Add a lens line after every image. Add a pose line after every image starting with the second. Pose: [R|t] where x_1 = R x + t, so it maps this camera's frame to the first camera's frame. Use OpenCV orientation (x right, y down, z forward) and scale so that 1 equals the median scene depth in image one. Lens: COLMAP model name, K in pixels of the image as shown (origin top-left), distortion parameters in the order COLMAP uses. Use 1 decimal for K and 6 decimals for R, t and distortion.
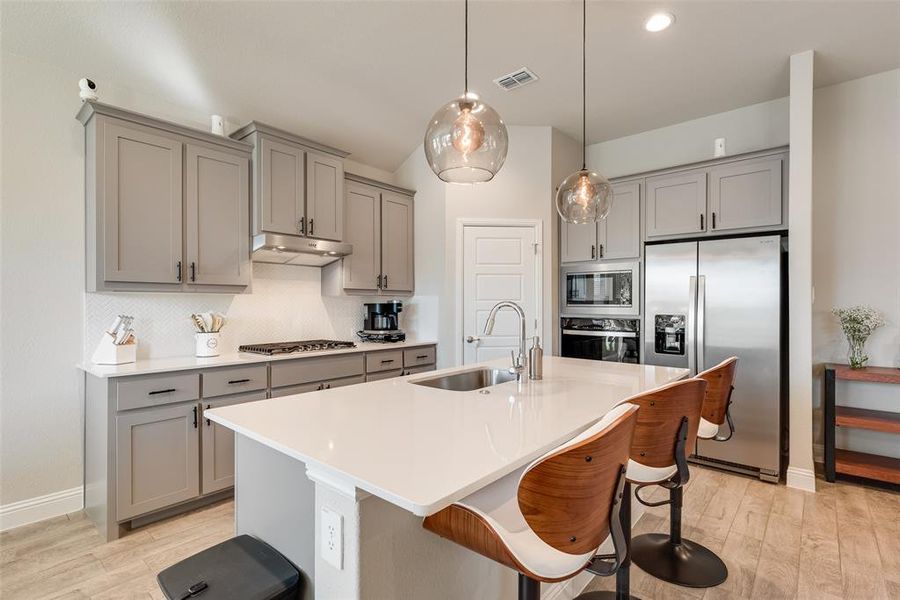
lens RADIAL K [[422.5, 0, 450.0], [0, 422.5, 300.0], [0, 0, 1]] dist [0.000229, -0.000052]
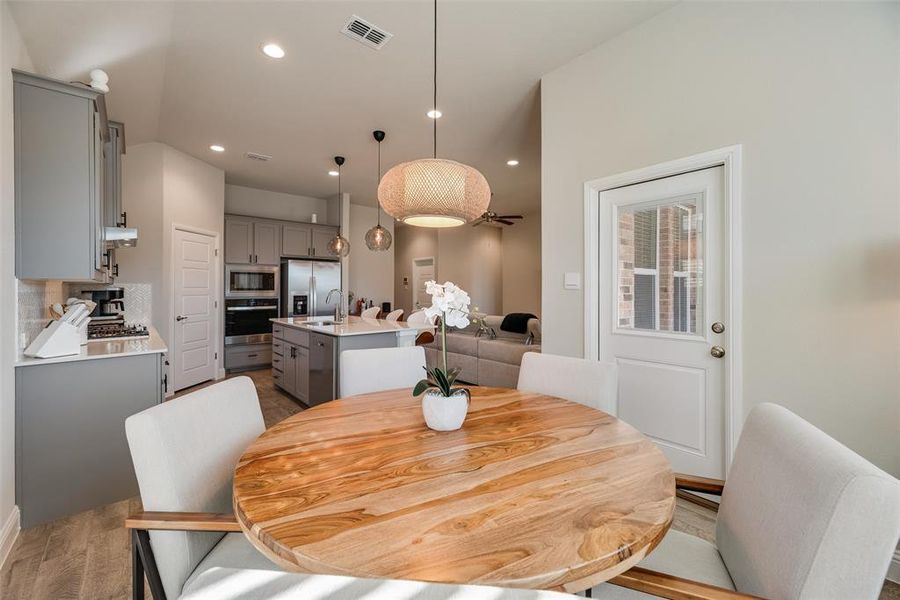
lens RADIAL K [[366.1, 0, 448.5], [0, 366.1, 284.8], [0, 0, 1]] dist [-0.000995, -0.000033]
pose [[0.144984, 0.011037, 0.989372, -1.012959], [-0.004900, 0.999934, -0.010437, -0.001016], [-0.989422, -0.003335, 0.145029, 0.029921]]
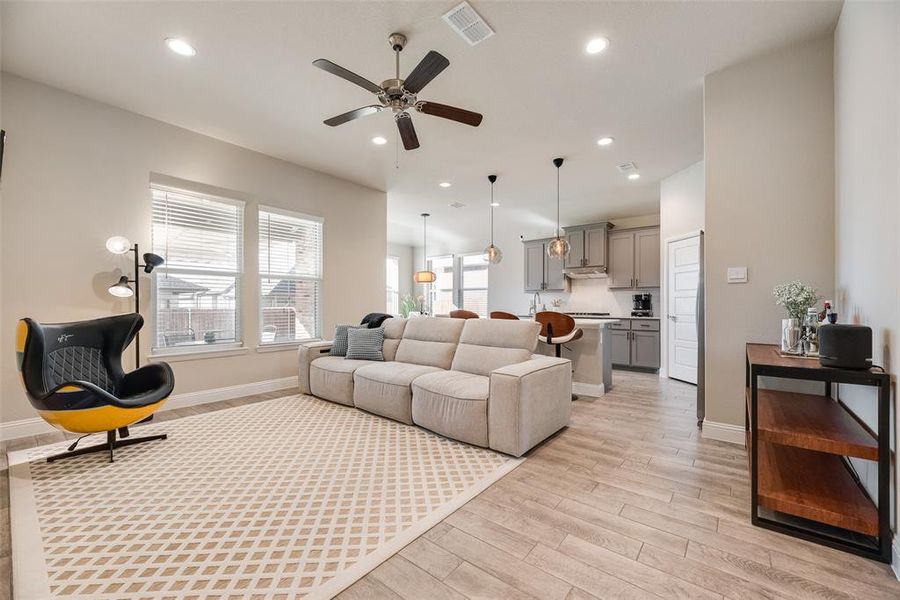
lens RADIAL K [[359.2, 0, 452.3], [0, 359.2, 304.7], [0, 0, 1]] dist [0.000199, 0.000051]
pose [[0.040471, -0.000538, -0.999181, 1.426475], [0.004930, 0.999988, -0.000339, 0.050292], [0.999169, -0.004913, 0.040474, 0.170540]]
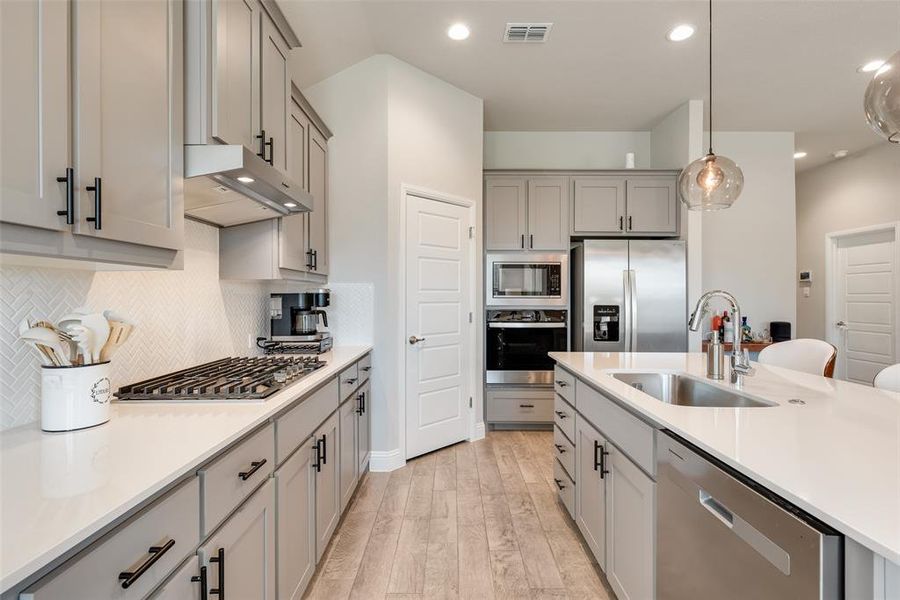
lens RADIAL K [[430.0, 0, 449.1], [0, 430.0, 294.6], [0, 0, 1]] dist [-0.000930, 0.000045]
pose [[0.757355, 0.003055, 0.652997, -0.458827], [-0.005992, 0.999979, 0.002271, 0.007556], [-0.652976, -0.005633, 0.757357, 0.380038]]
